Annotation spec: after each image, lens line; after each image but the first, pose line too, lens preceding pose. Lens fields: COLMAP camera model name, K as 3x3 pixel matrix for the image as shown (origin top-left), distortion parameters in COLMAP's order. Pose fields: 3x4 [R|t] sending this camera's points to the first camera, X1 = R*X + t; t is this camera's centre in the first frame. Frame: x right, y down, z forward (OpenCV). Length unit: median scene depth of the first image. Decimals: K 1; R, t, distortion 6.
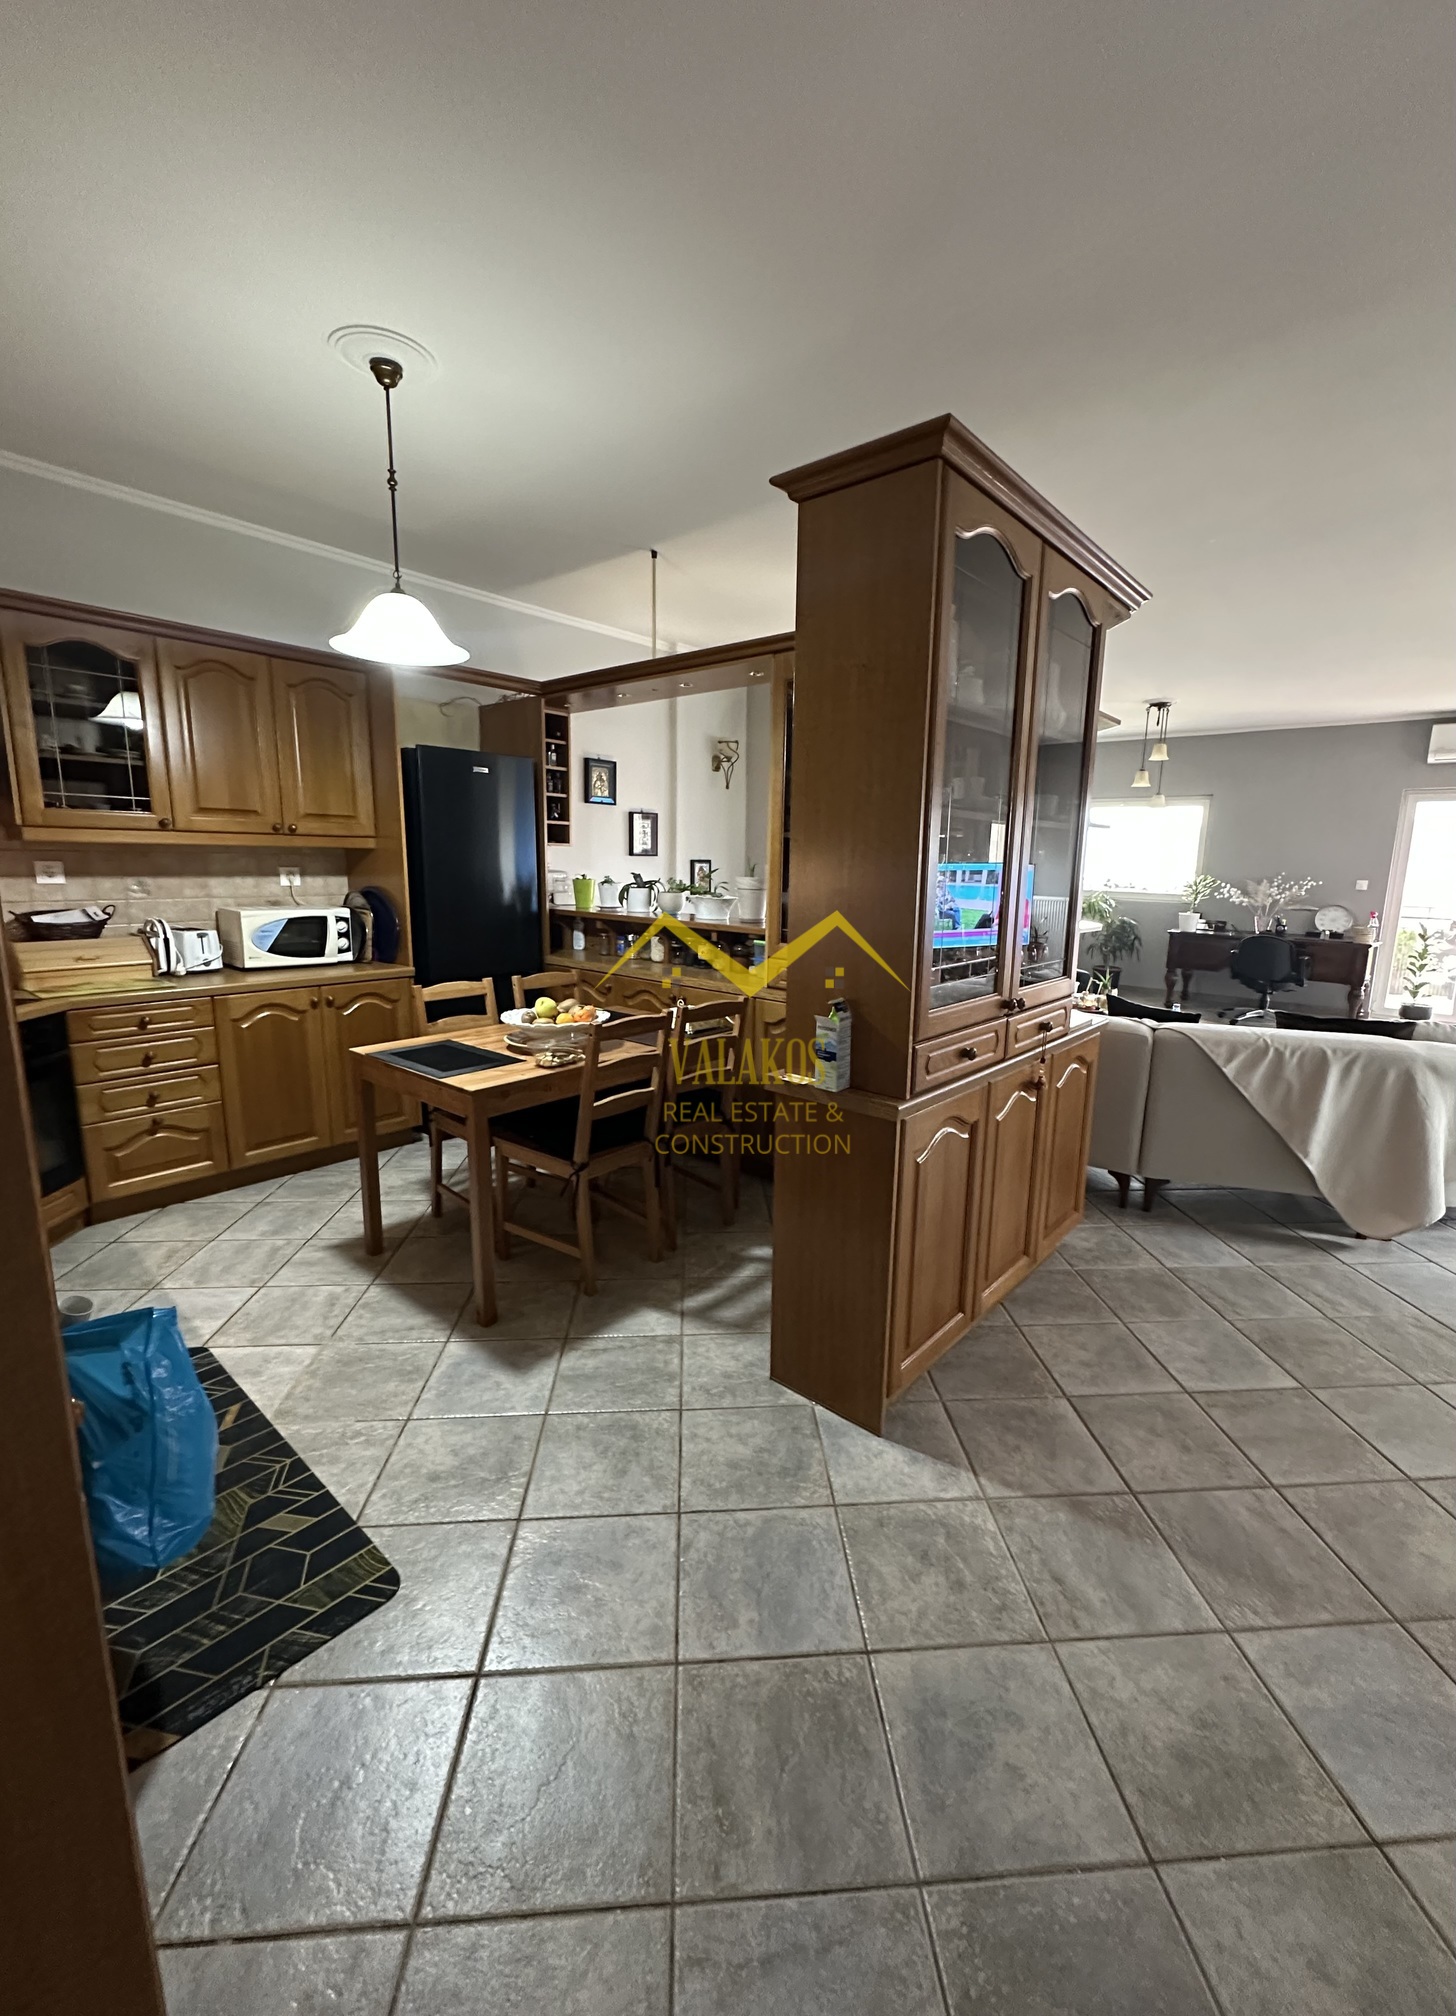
lens RADIAL K [[858.2, 0, 721.5], [0, 858.2, 1010.4], [0, 0, 1]] dist [-0.000006, 0.001590]
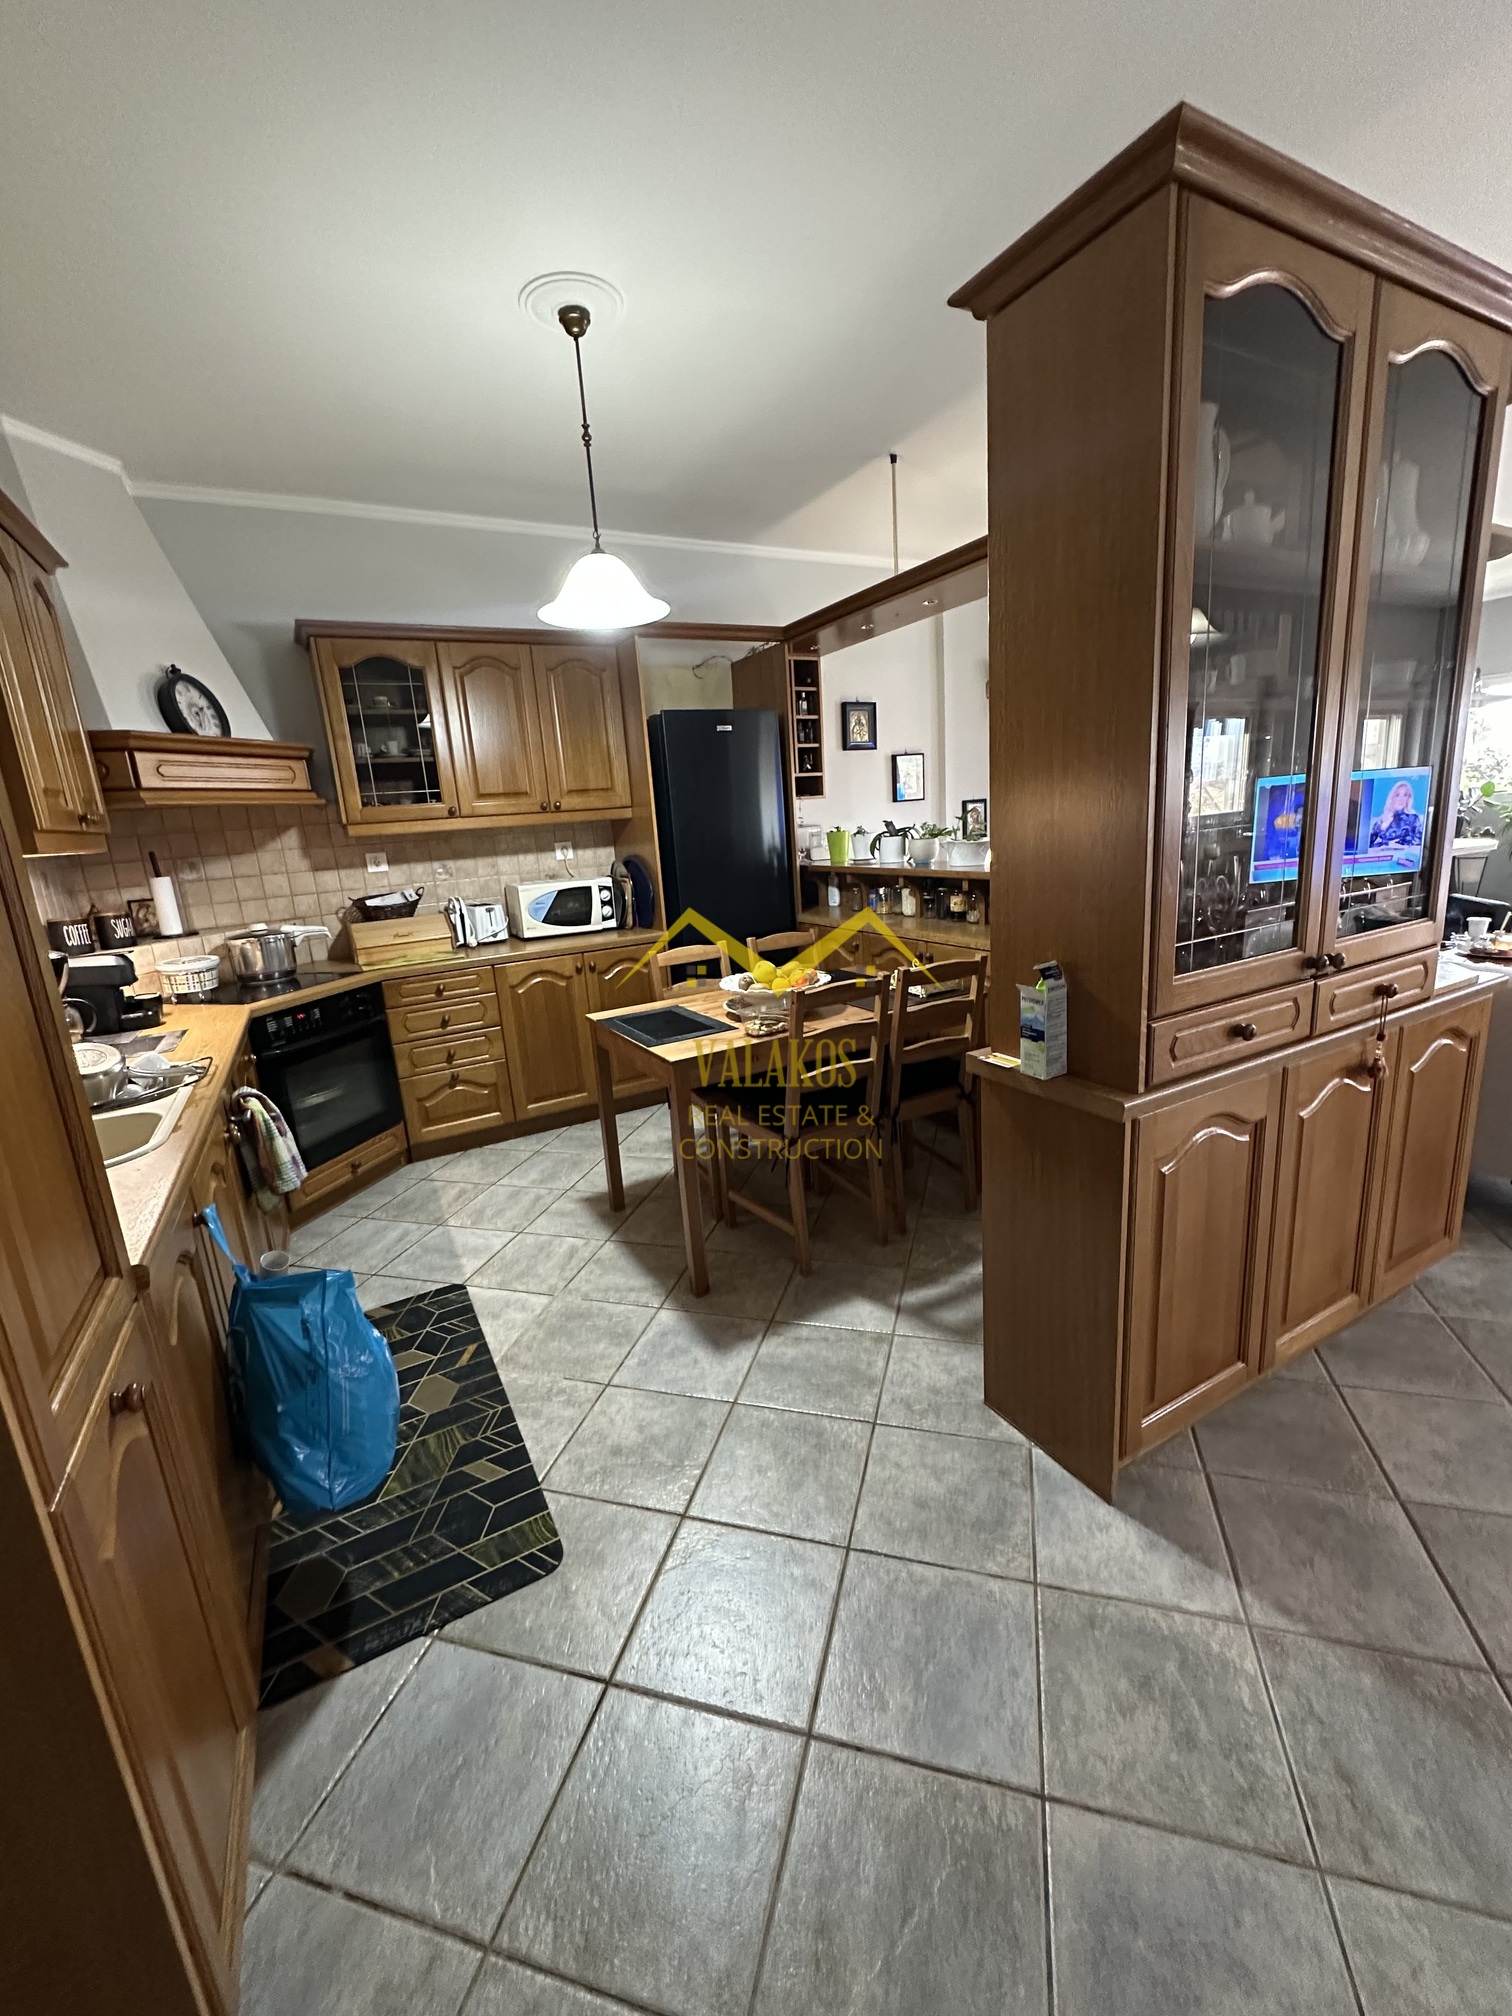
lens RADIAL K [[816.0, 0, 764.4], [0, 816.0, 1005.0], [0, 0, 1]] dist [0.000197, 0.000752]
pose [[0.932256, -0.001316, -0.361798, 0.141249], [0.022859, 0.998210, 0.055271, -0.018915], [0.361077, -0.059797, 0.930617, 0.174367]]
